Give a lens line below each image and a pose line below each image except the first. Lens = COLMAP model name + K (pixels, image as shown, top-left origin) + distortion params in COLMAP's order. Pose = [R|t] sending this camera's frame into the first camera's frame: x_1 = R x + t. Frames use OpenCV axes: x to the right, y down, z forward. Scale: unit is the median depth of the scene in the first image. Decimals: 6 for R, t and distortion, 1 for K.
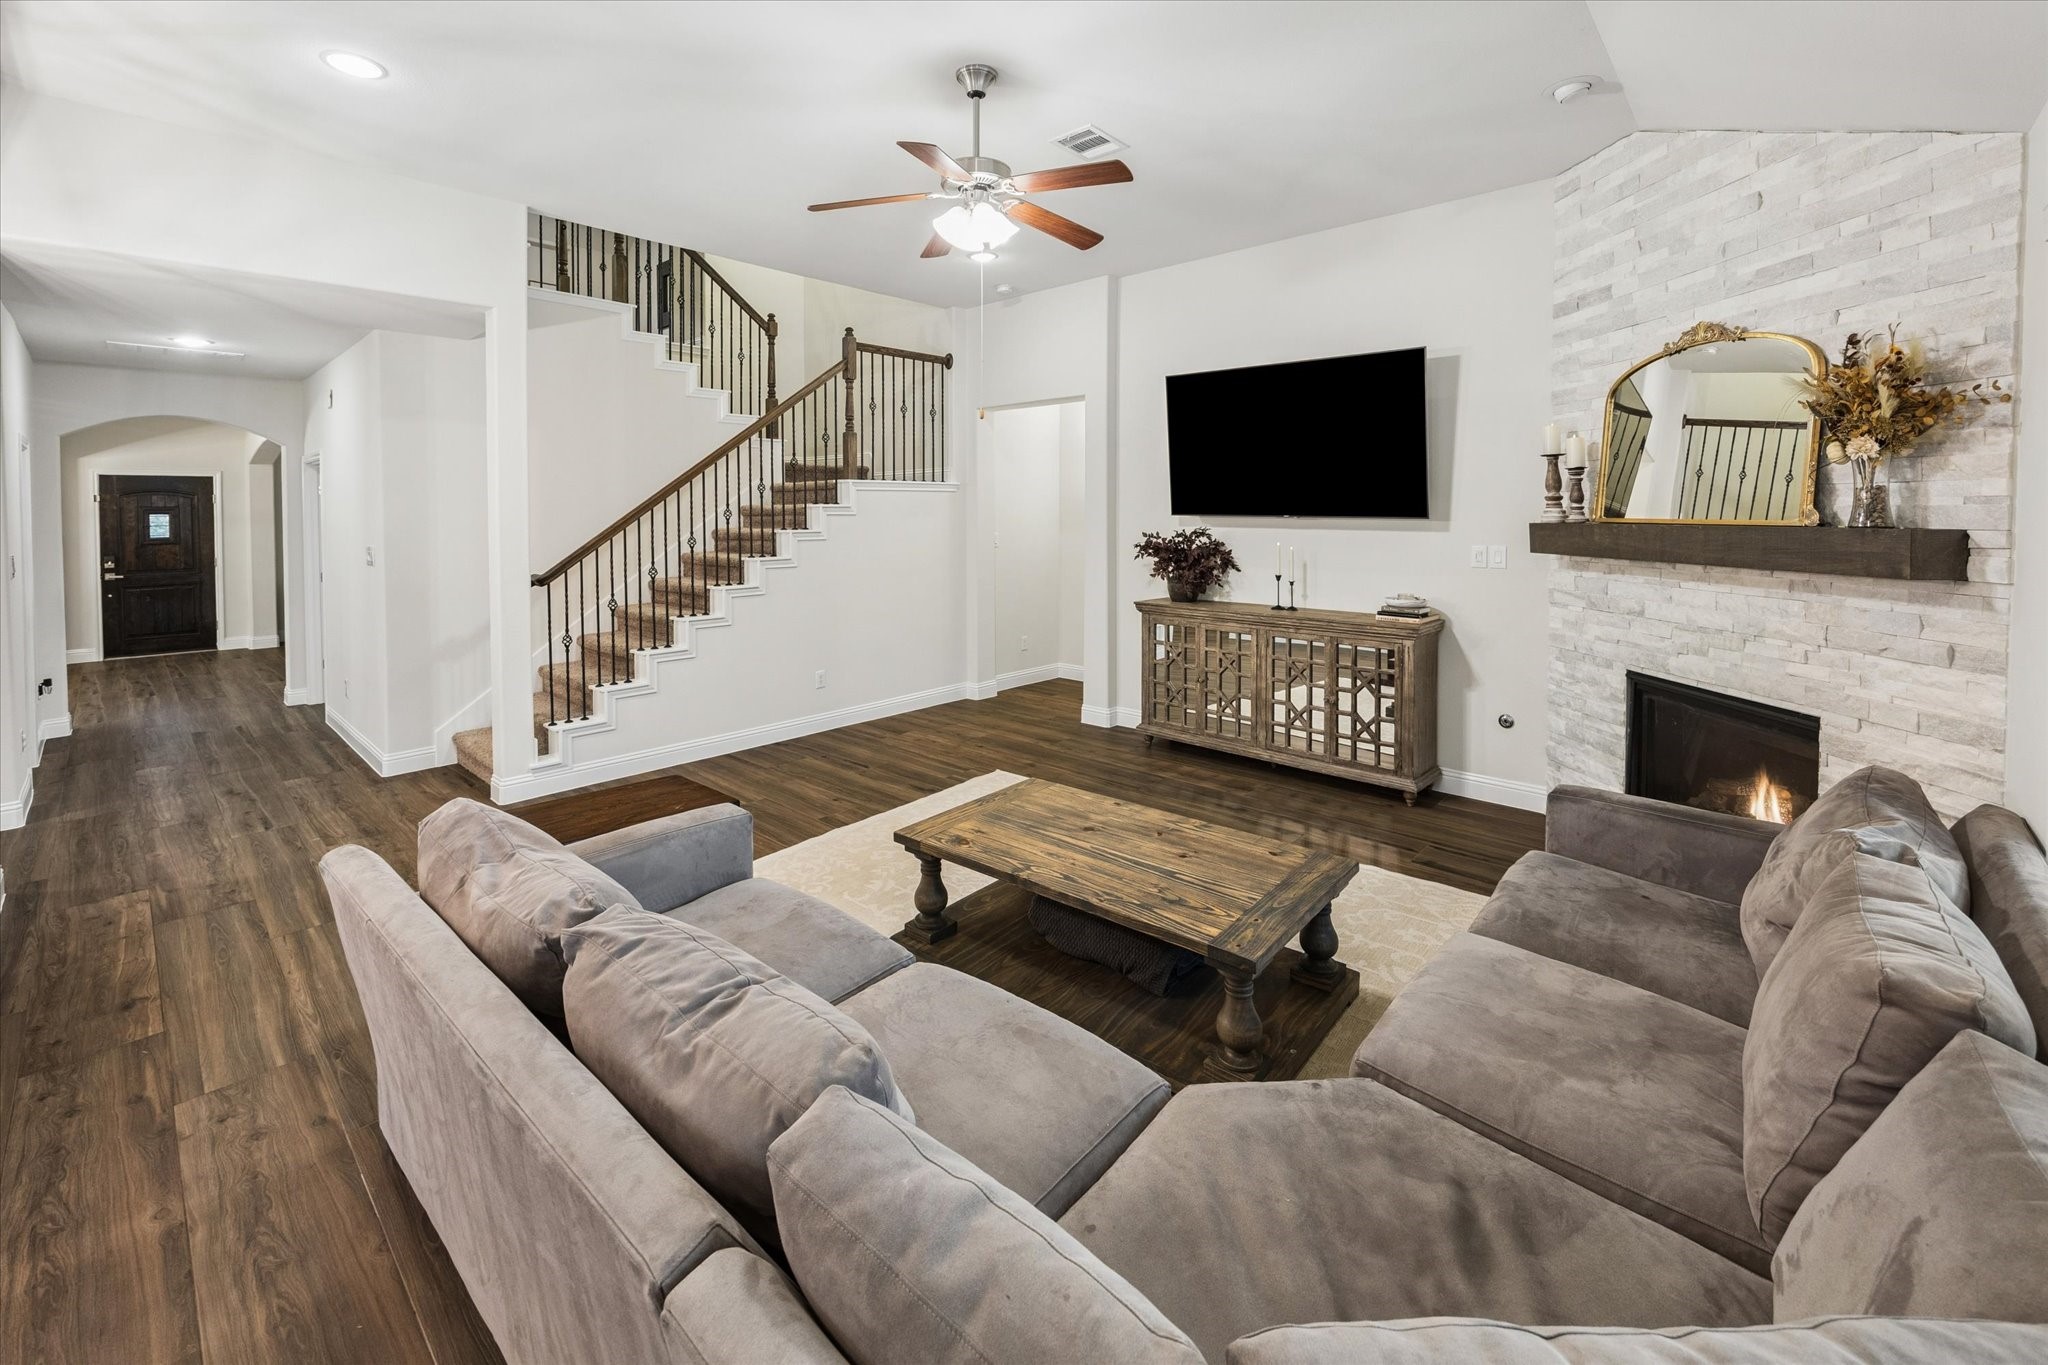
lens RADIAL K [[837.7, 0, 1019.6], [0, 837.7, 526.5], [0, 0, 1]] dist [0.007854, -0.002008]
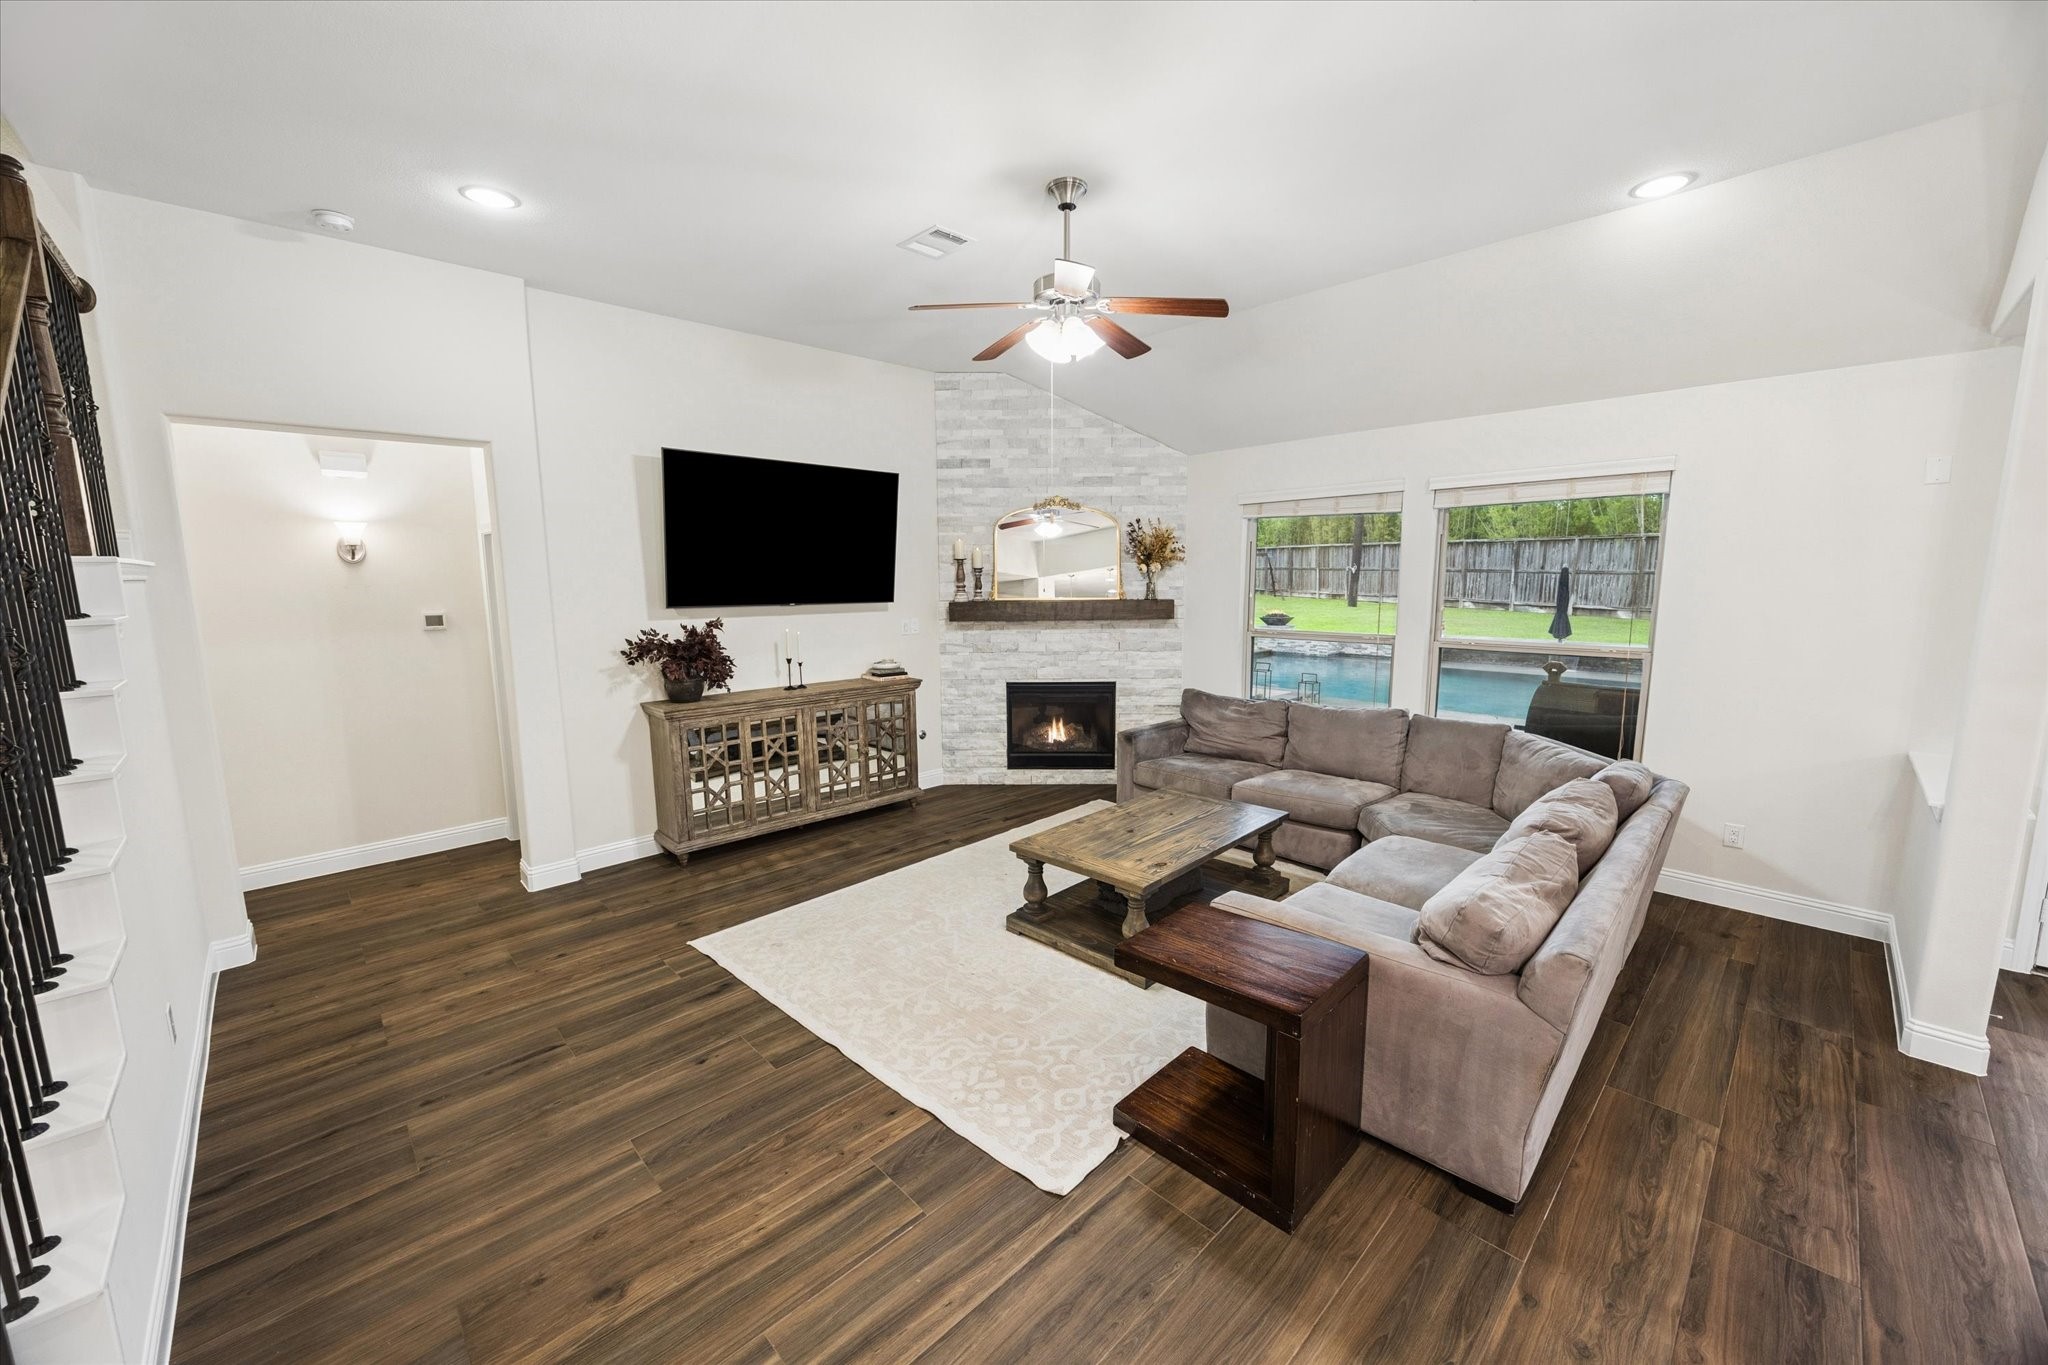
lens RADIAL K [[779.3, 0, 1027.7], [0, 779.3, 684.0], [0, 0, 1]] dist [-0.003191, 0.000753]
pose [[0.063008, -0.139659, 0.988193, -0.907115], [0.028432, 0.990010, 0.138103, -0.054358], [-0.997608, 0.019395, 0.066349, 0.832583]]
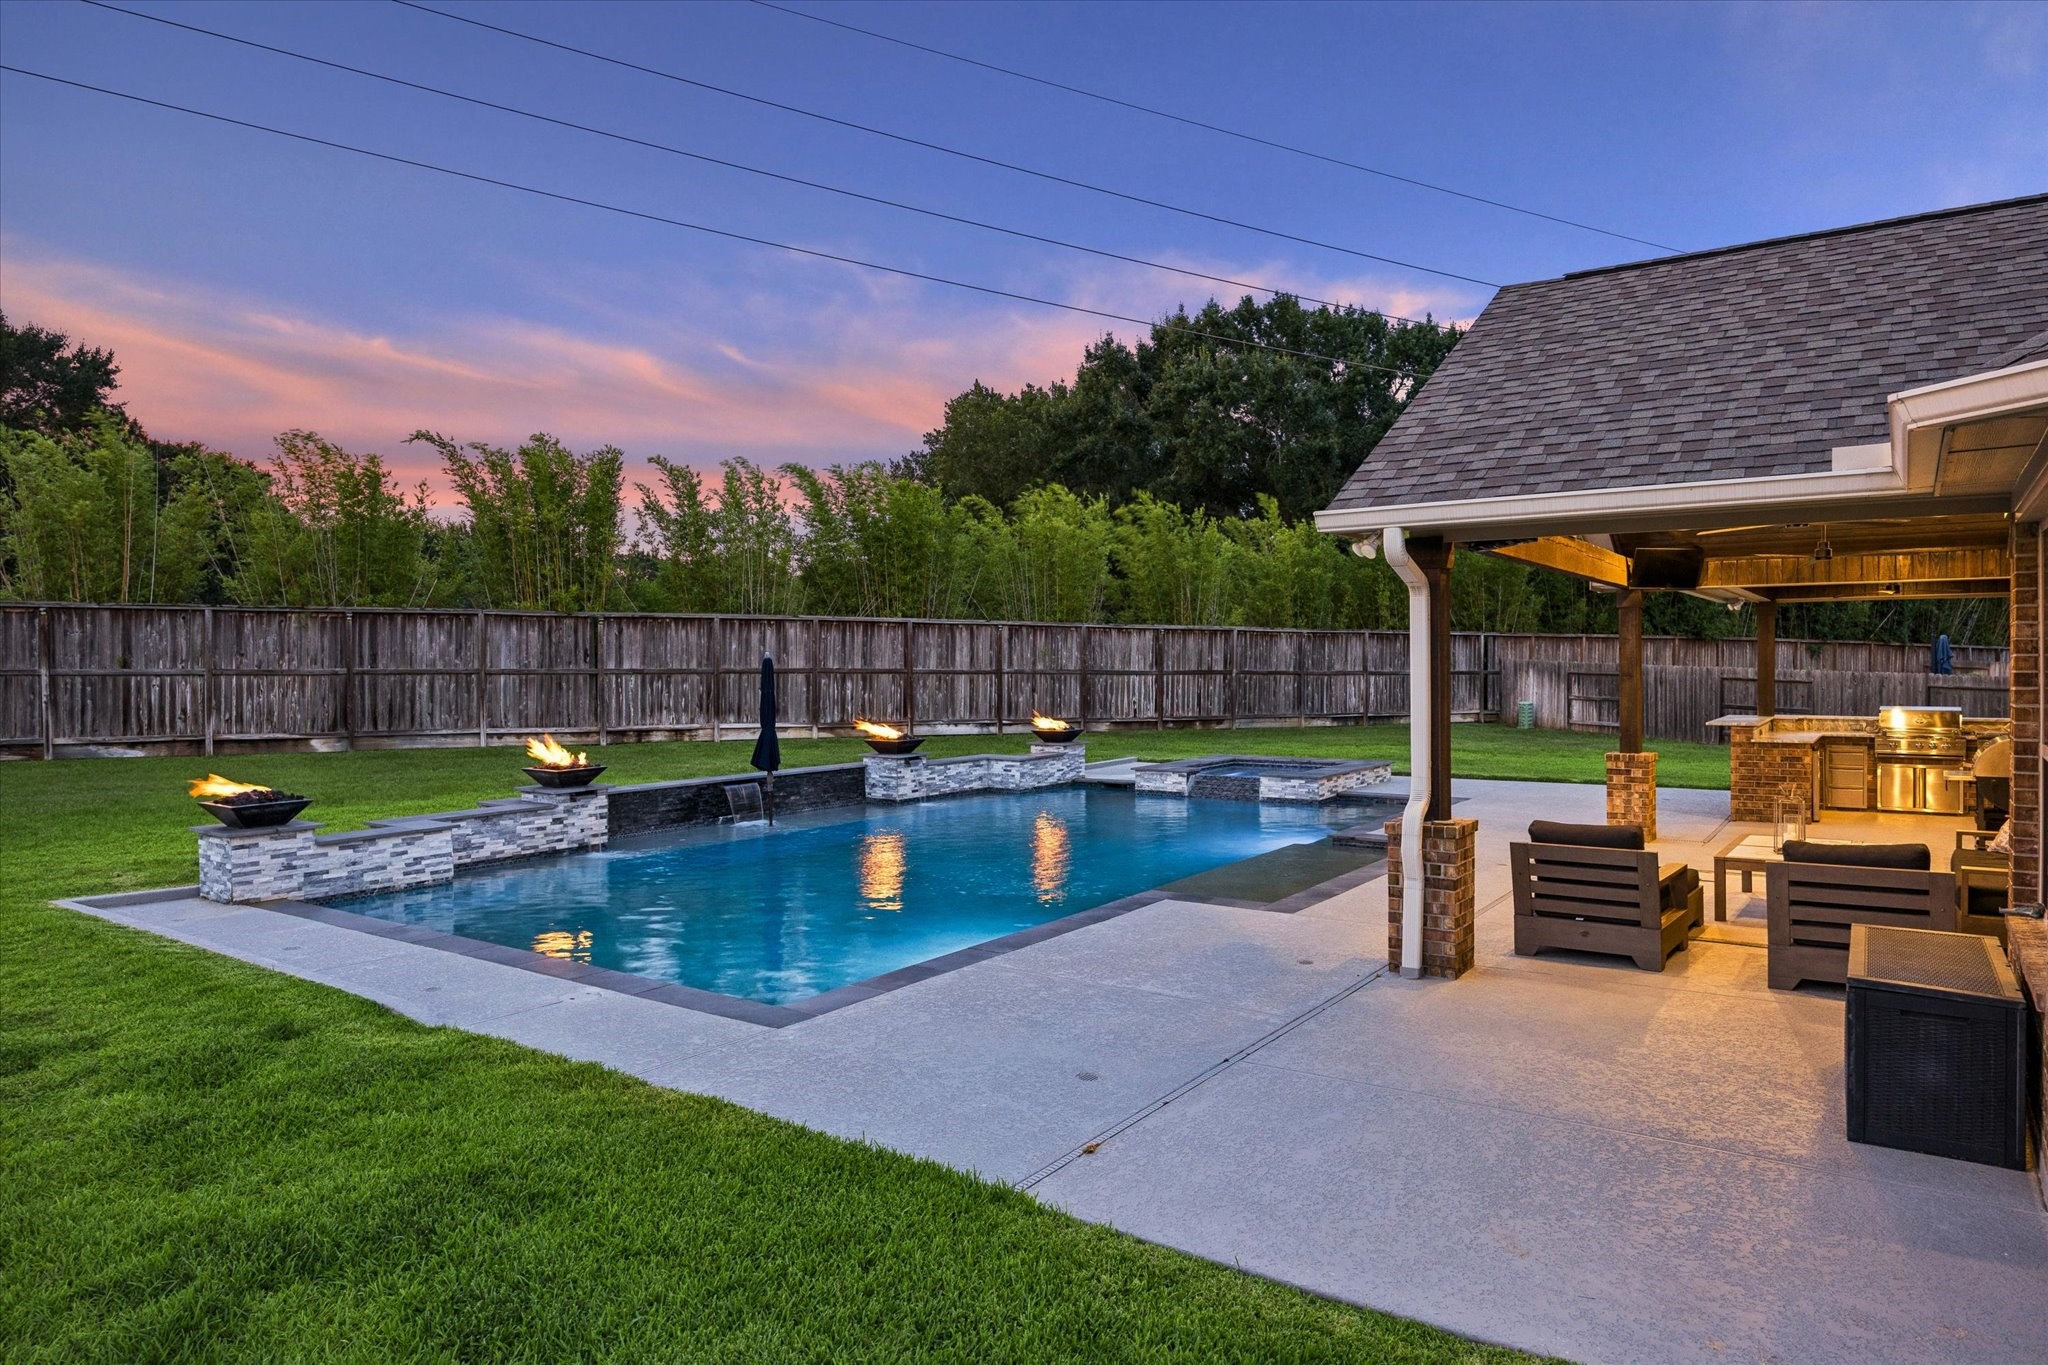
lens RADIAL K [[1231.5, 0, 1021.2], [0, 1231.5, 681.2], [0, 0, 1]] dist [-0.005112, 0.001081]
pose [[-0.993276, 0.011818, -0.115166, 2.792855], [0.007439, 0.999236, 0.038376, -0.092491], [0.115532, 0.037261, -0.992605, 2.367341]]
